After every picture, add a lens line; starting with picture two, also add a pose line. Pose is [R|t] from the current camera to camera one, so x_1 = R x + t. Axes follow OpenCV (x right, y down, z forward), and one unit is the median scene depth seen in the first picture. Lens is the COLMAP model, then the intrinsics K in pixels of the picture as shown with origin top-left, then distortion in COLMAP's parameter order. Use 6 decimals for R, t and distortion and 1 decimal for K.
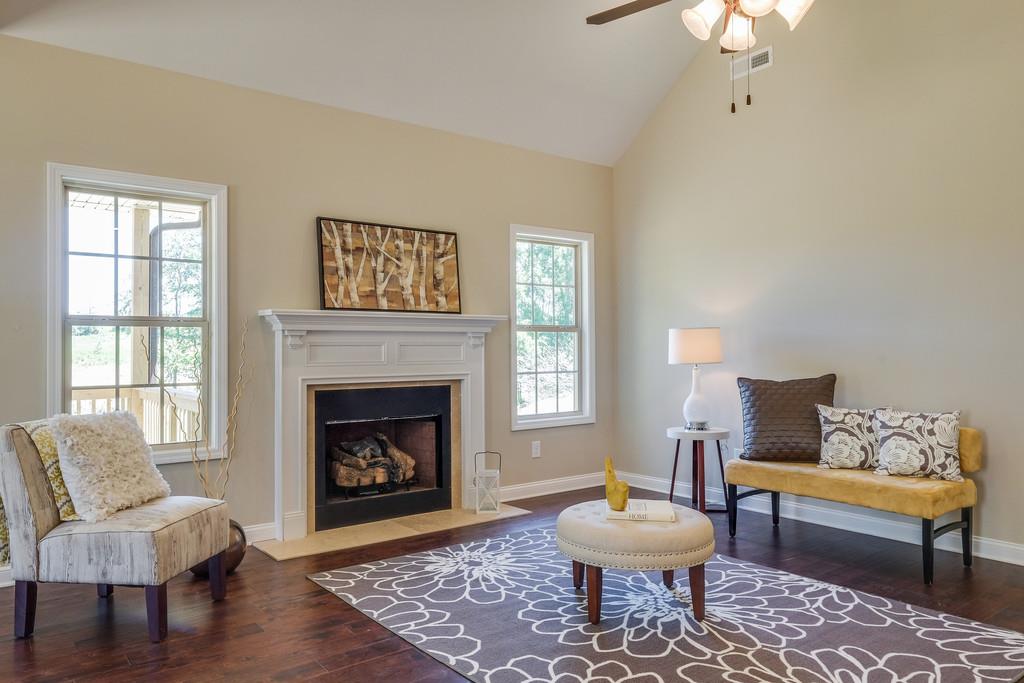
lens RADIAL K [[706.5, 0, 507.9], [0, 706.5, 337.1], [0, 0, 1]] dist [-0.002819, -0.002767]
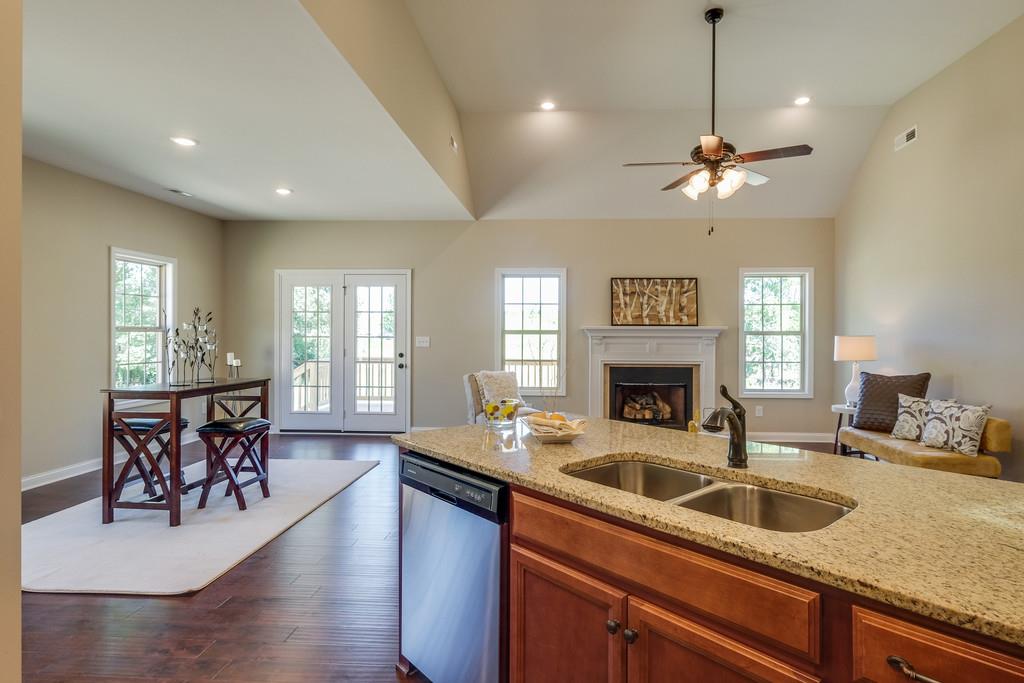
lens RADIAL K [[535.0, 0, 538.0], [0, 535.0, 335.1], [0, 0, 1]] dist [-0.006541, -0.000817]
pose [[0.760914, 0.010848, -0.648762, 0.570596], [0.001755, 0.999822, 0.018776, -0.042131], [0.648851, -0.015426, 0.760759, -0.274101]]
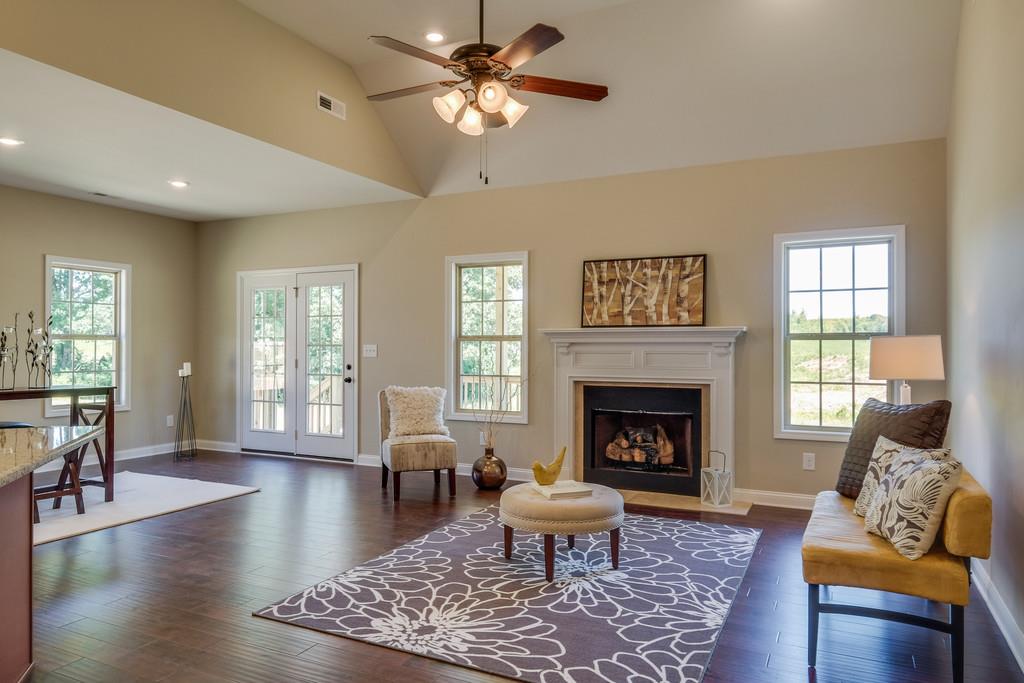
lens RADIAL K [[677.9, 0, 511.4], [0, 677.9, 342.2], [0, 0, 1]] dist [0.004737, 0.000334]
pose [[0.441265, -0.003101, -0.897371, 0.921509], [0.009171, 0.999957, 0.001054, -0.013001], [0.897330, -0.008695, 0.441275, 0.295830]]
